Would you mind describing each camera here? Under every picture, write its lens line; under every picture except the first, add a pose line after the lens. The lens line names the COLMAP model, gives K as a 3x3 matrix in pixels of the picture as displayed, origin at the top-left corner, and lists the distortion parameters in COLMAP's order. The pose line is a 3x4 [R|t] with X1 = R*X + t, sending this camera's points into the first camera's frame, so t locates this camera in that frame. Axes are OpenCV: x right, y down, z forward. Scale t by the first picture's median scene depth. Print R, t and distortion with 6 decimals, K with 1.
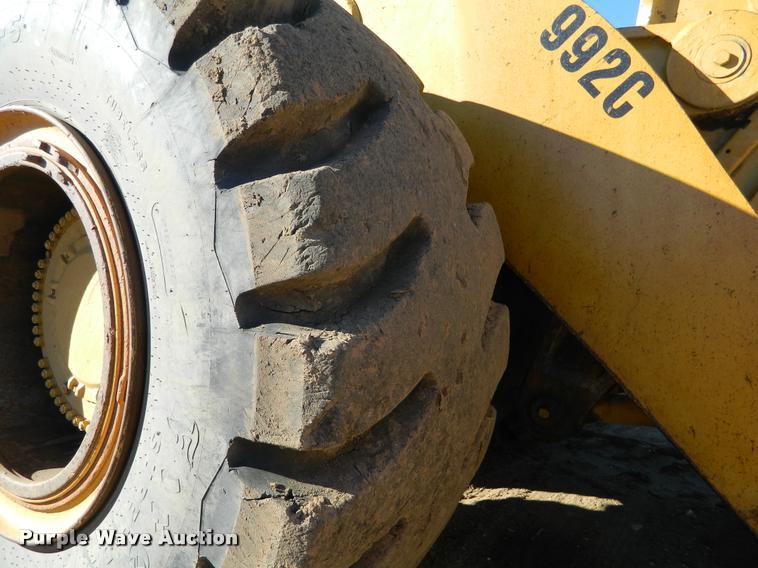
lens RADIAL K [[574.6, 0, 379.0], [0, 574.6, 284.0], [0, 0, 1]] dist [-0.000500, -0.002825]
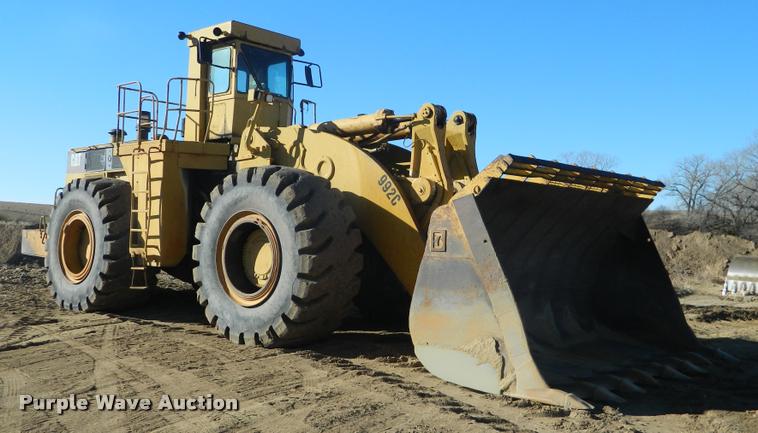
lens RADIAL K [[734.5, 0, 362.0], [0, 734.5, 218.5], [0, 0, 1]] dist [0.008582, -0.001391]
pose [[0.991012, -0.009015, -0.133469, 1.258700], [0.001120, 0.998251, -0.059109, 0.128841], [0.133769, 0.058428, 0.989289, -5.704931]]
